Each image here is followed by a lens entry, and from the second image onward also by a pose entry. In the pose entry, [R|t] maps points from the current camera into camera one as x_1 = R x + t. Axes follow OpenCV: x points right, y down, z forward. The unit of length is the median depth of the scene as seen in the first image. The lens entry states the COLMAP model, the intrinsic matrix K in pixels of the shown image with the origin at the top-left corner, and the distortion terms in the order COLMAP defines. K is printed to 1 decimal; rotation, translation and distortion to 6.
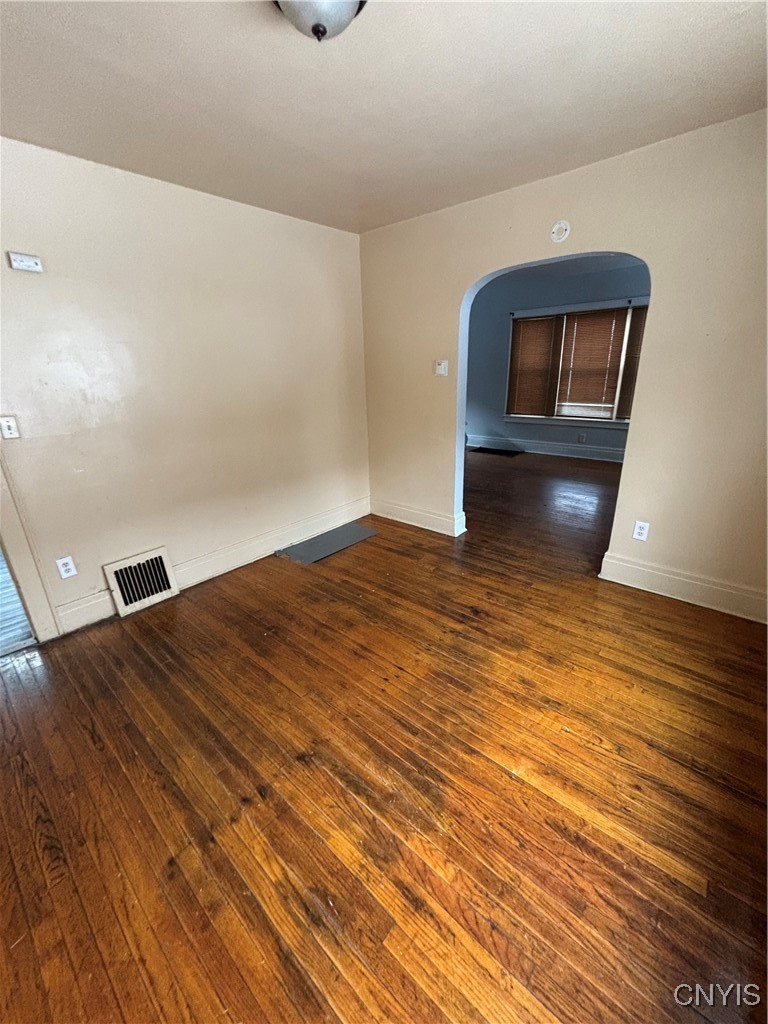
lens RADIAL K [[414.0, 0, 385.0], [0, 414.0, 508.4], [0, 0, 1]] dist [-0.002361, 0.001863]
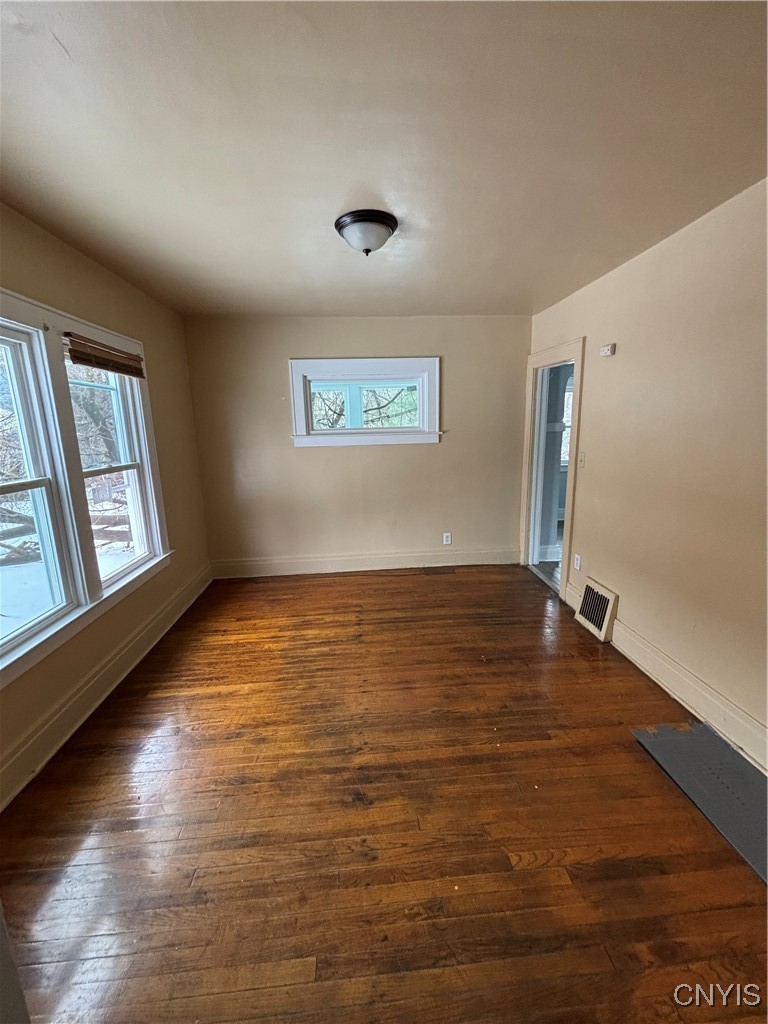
lens RADIAL K [[414.0, 0, 388.5], [0, 414.0, 509.2], [0, 0, 1]] dist [-0.002361, 0.001863]
pose [[-0.692811, 0.185490, -0.696855, 0.677913], [-0.203375, 0.876864, 0.435600, -0.550587], [0.691847, 0.443511, -0.569777, 1.441089]]
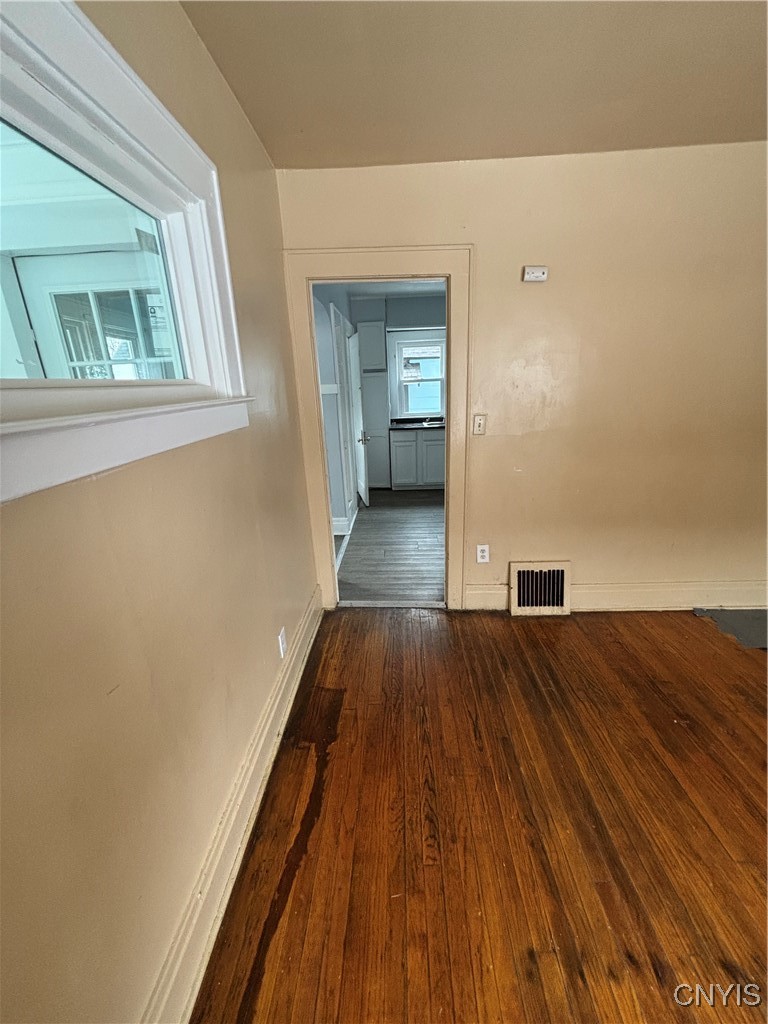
lens RADIAL K [[414.0, 0, 383.1], [0, 414.0, 507.0], [0, 0, 1]] dist [-0.002361, 0.001863]
pose [[0.633153, 0.227642, -0.739795, -0.176966], [-0.239144, 0.966545, 0.092744, -0.017769], [0.736157, 0.118196, 0.666410, 0.067972]]
